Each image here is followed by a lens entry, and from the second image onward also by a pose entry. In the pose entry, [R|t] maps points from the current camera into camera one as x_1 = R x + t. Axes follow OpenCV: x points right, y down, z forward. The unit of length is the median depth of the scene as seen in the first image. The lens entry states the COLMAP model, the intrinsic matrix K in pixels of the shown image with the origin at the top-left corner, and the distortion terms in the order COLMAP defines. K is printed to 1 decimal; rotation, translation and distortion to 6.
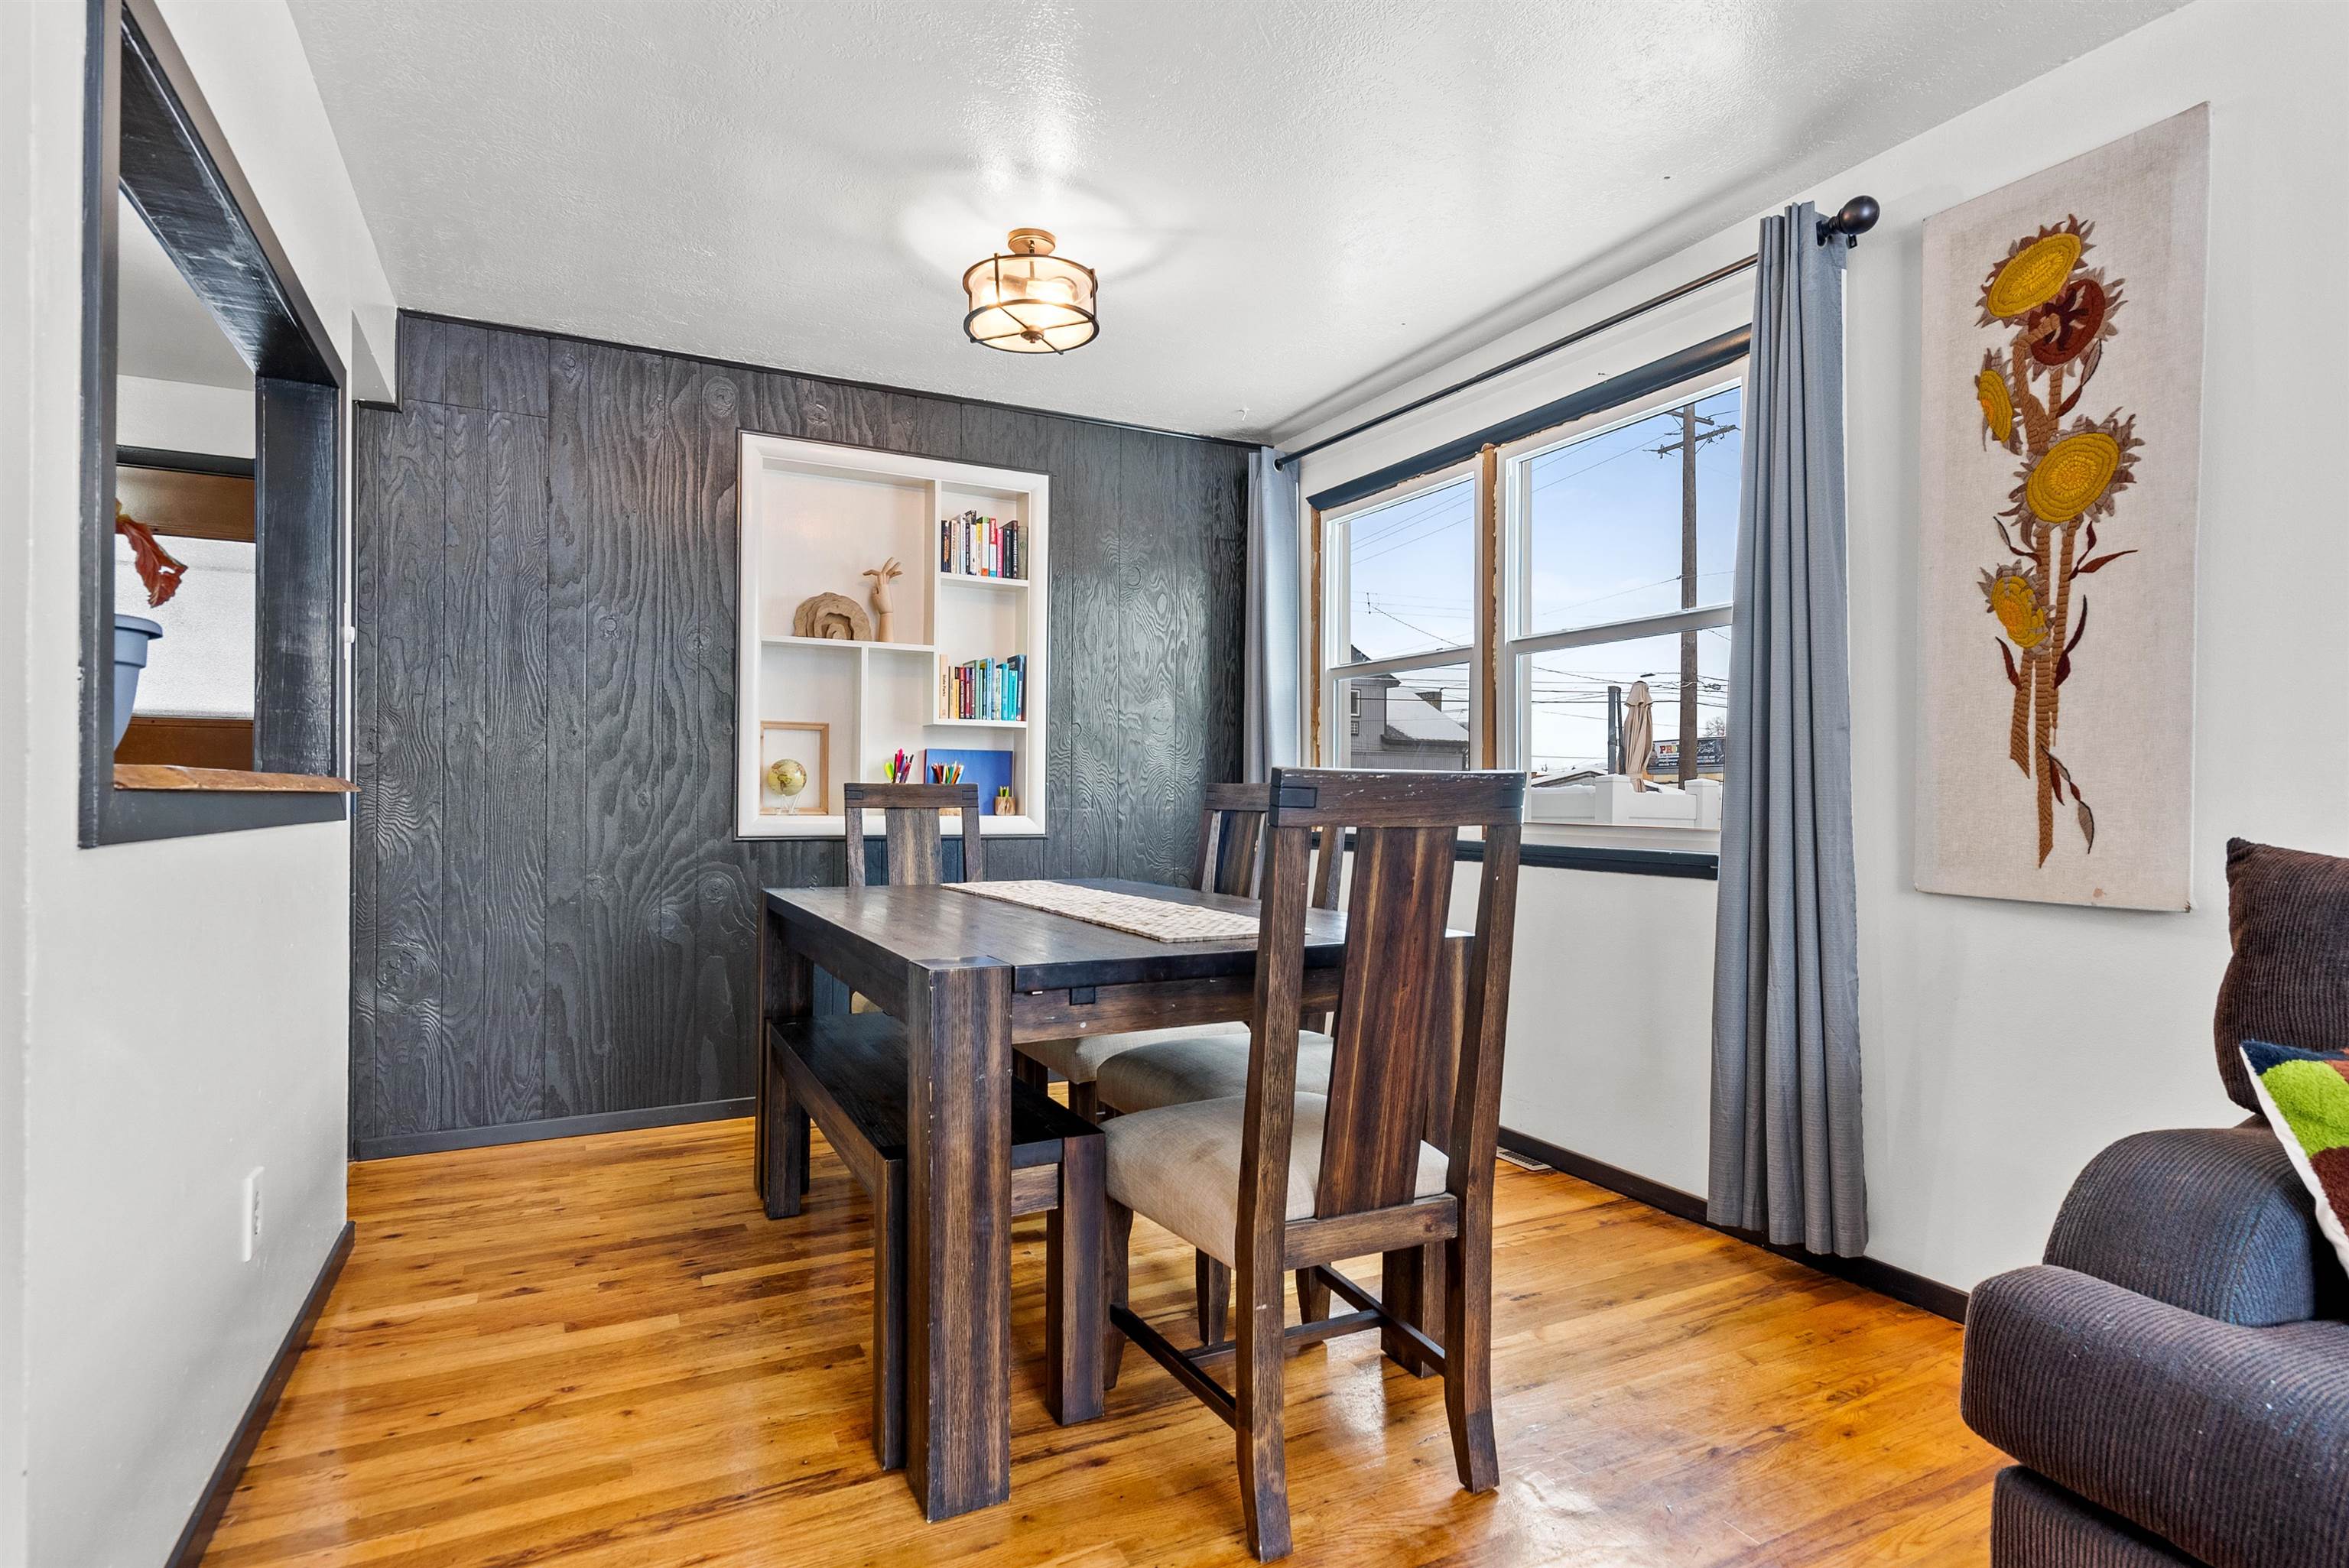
lens RADIAL K [[1170.9, 0, 1185.0], [0, 1170.9, 795.0], [0, 0, 1]] dist [-0.000960, -0.000101]
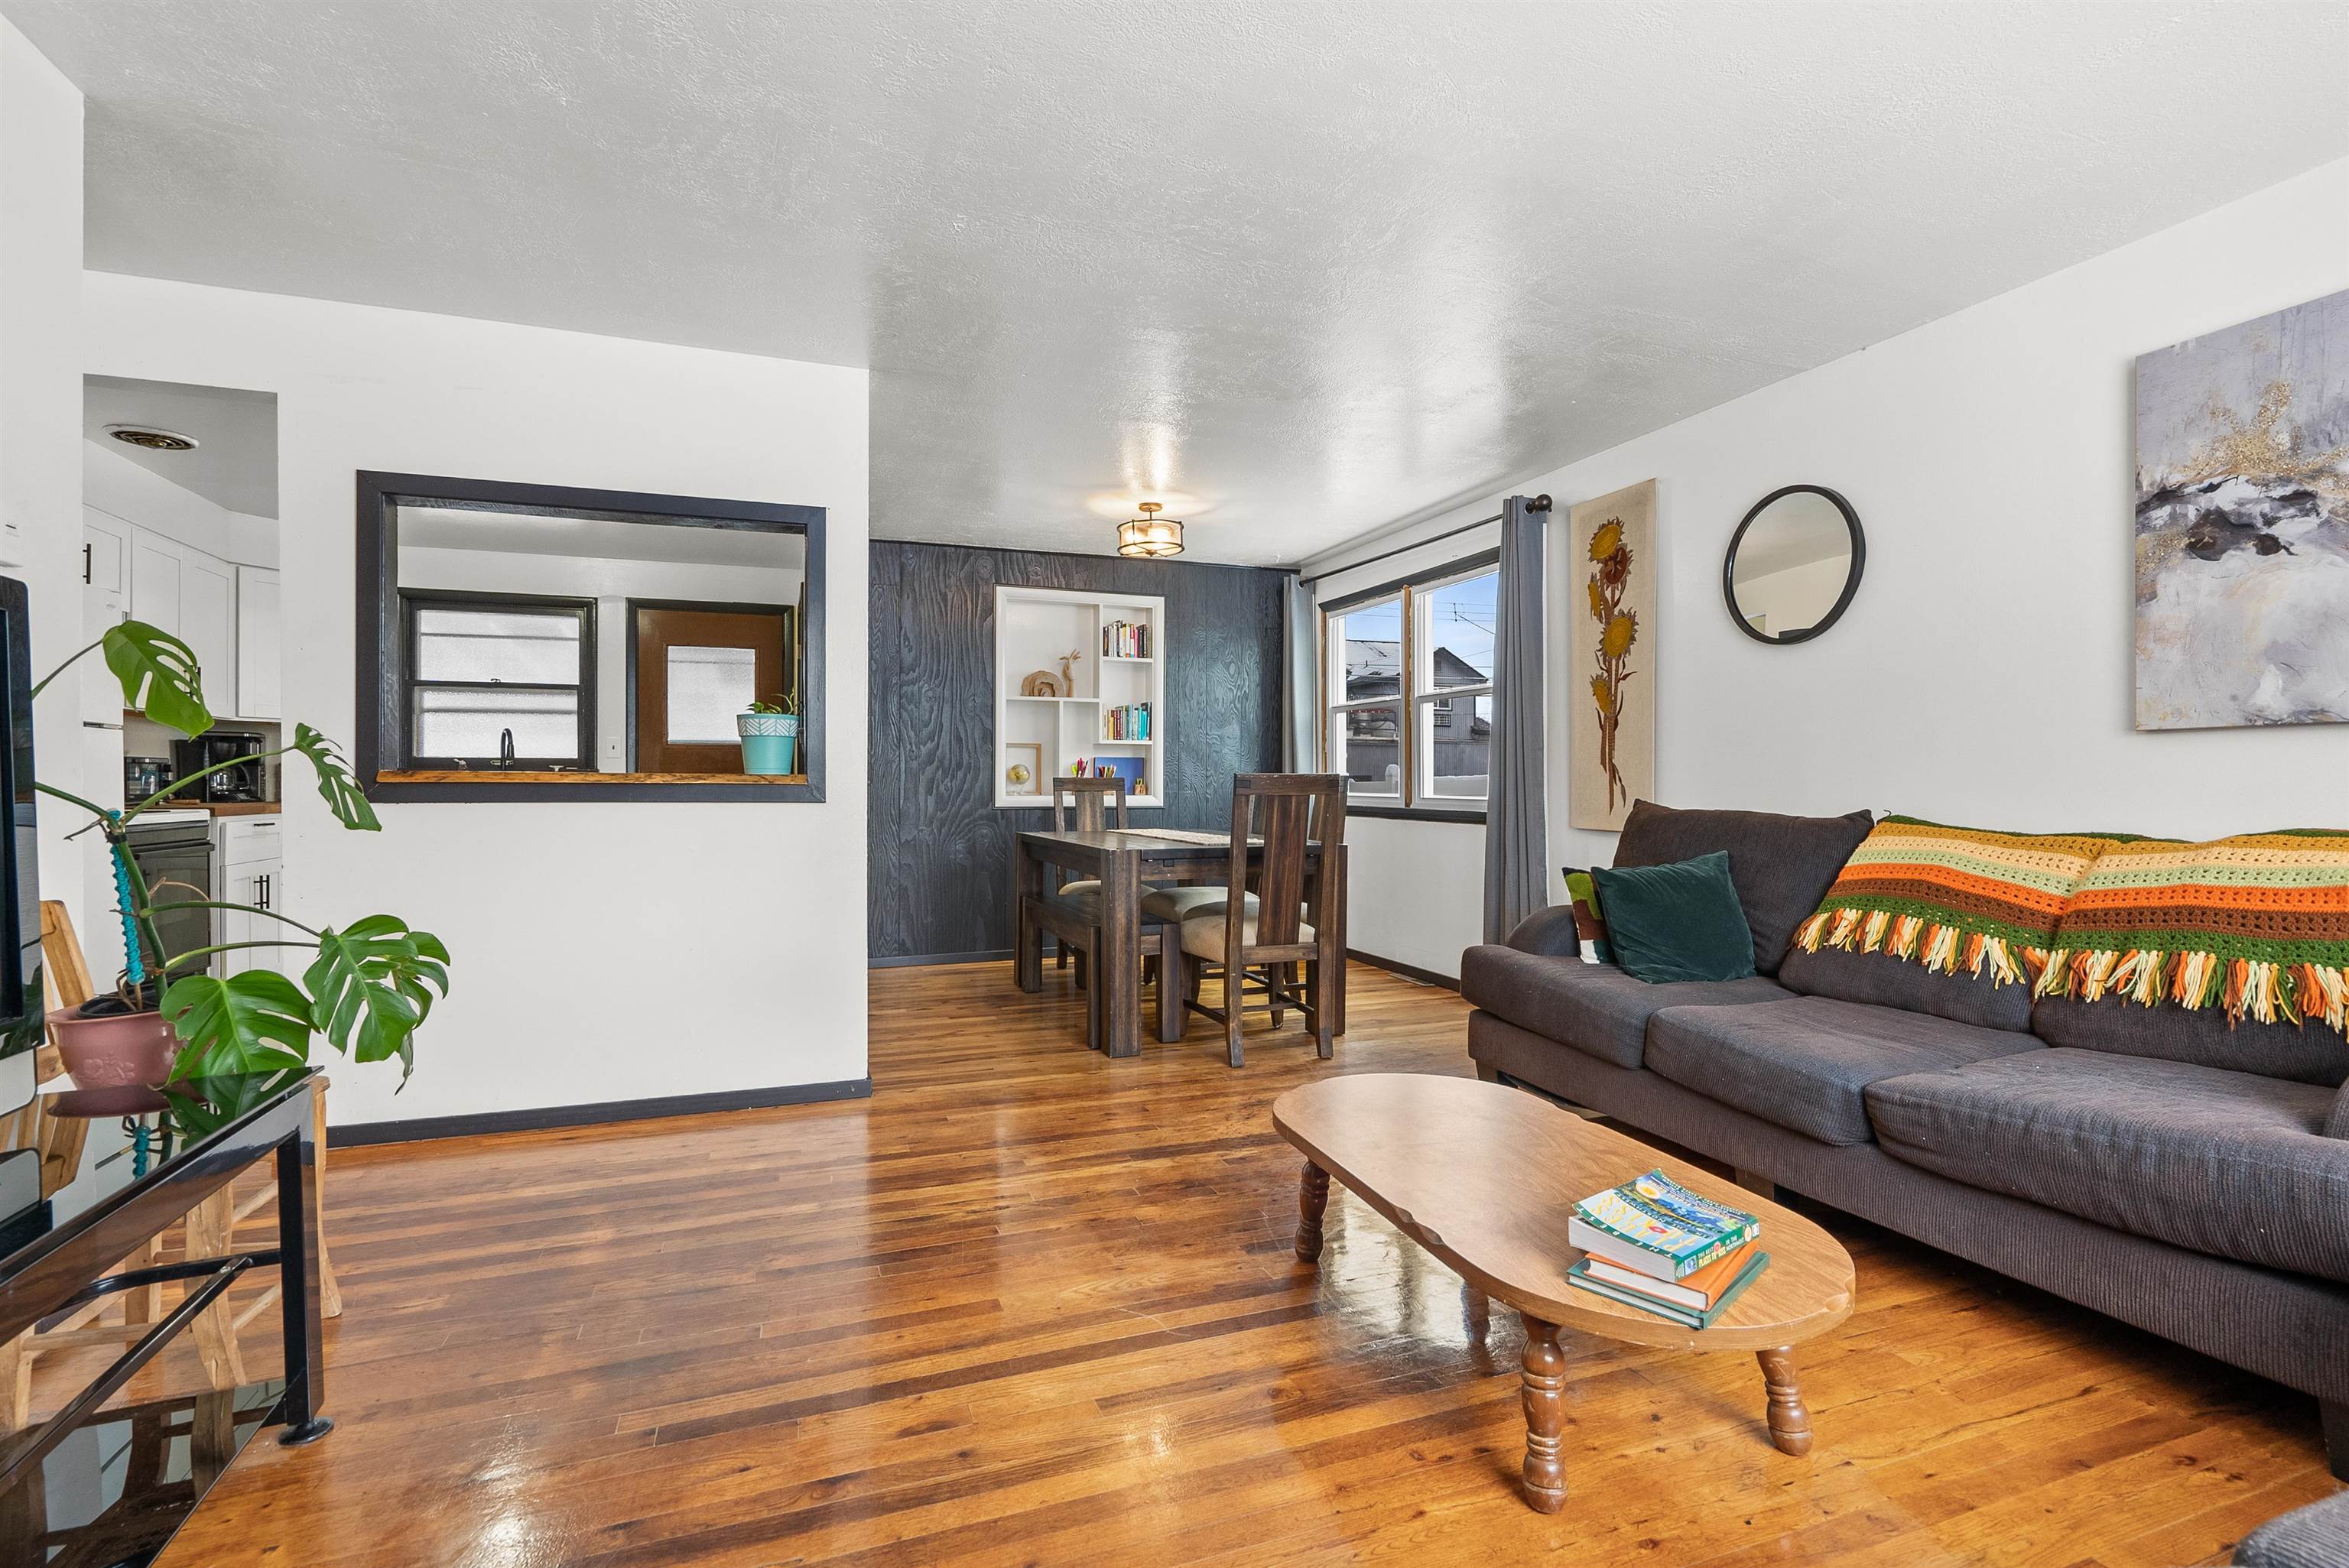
lens RADIAL K [[1110.8, 0, 1169.6], [0, 1110.8, 775.3], [0, 0, 1]] dist [0.000338, 0.001844]
pose [[0.991597, -0.006012, -0.129228, 0.113201], [0.005163, 0.999963, -0.006898, -0.000702], [0.129265, 0.006173, 0.991591, -0.690526]]
